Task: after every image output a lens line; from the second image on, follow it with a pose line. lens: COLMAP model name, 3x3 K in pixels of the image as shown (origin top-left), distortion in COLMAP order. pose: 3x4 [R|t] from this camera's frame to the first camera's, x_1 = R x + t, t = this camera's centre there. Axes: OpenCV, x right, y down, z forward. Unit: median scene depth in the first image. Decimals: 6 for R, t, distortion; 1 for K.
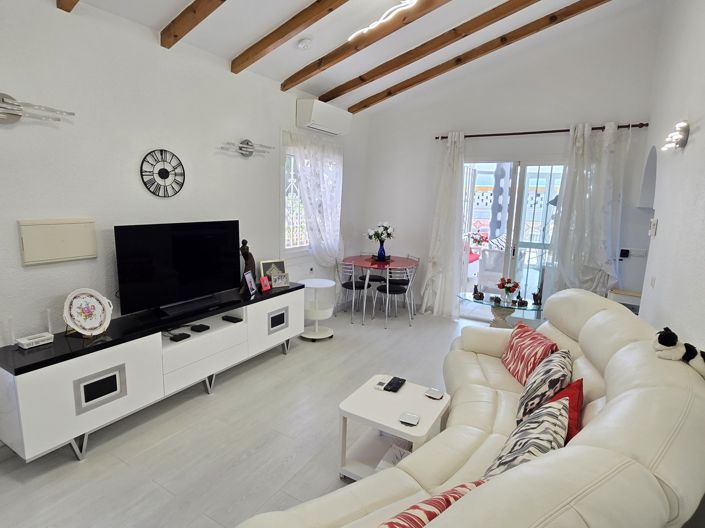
lens RADIAL K [[383.2, 0, 351.0], [0, 383.2, 261.3], [0, 0, 1]] dist [-0.001344, -0.000037]
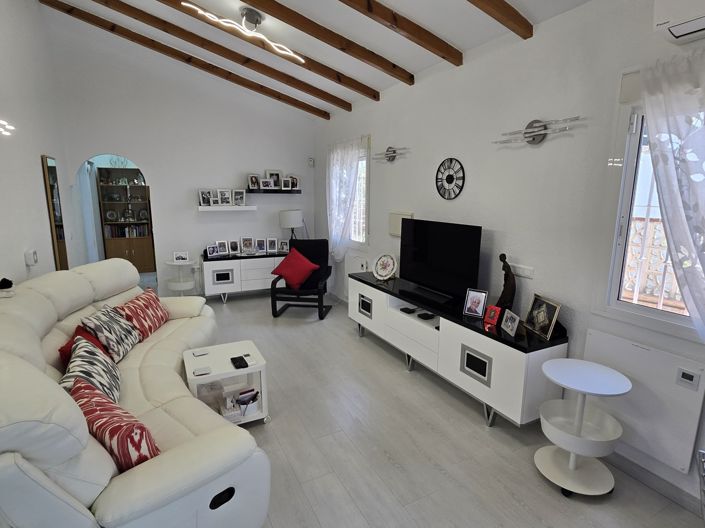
lens RADIAL K [[383.2, 0, 350.6], [0, 383.2, 267.0], [0, 0, 1]] dist [-0.001344, -0.000037]
pose [[-0.529194, 0.128125, -0.838772, 0.651801], [-0.165985, 0.953803, 0.250419, -0.210218], [0.832107, 0.271744, -0.483480, 1.346017]]
